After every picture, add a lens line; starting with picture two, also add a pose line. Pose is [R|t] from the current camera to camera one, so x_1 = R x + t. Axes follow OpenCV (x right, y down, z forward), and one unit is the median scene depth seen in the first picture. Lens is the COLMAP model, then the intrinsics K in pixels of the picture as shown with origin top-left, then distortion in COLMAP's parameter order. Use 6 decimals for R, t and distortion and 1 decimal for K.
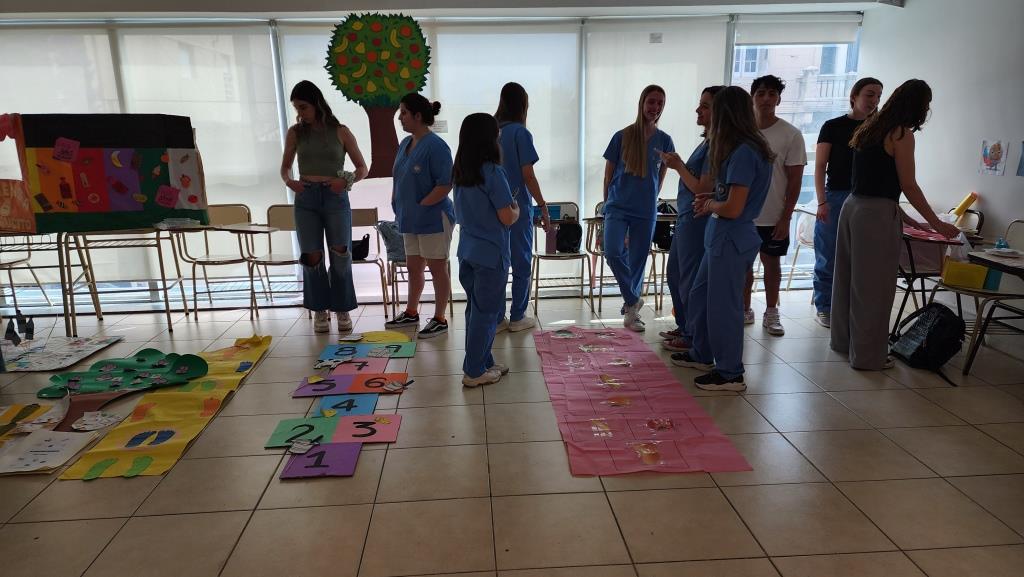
lens RADIAL K [[701.8, 0, 510.9], [0, 701.8, 302.7], [0, 0, 1]] dist [0.027651, -0.002049]
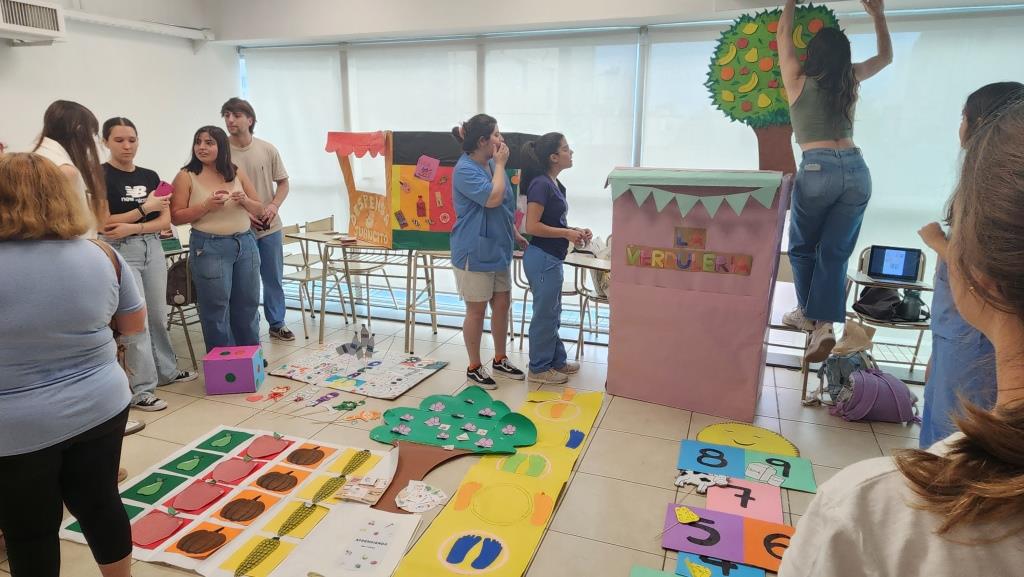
lens RADIAL K [[622.7, 0, 512.0], [0, 622.7, 288.5], [0, 0, 1]] dist [0.040498, 0.000371]
pose [[0.915098, 0.122138, -0.384289, -0.159782], [-0.121269, 0.992263, 0.026595, -0.084491], [0.384564, 0.022265, 0.922830, 0.242612]]
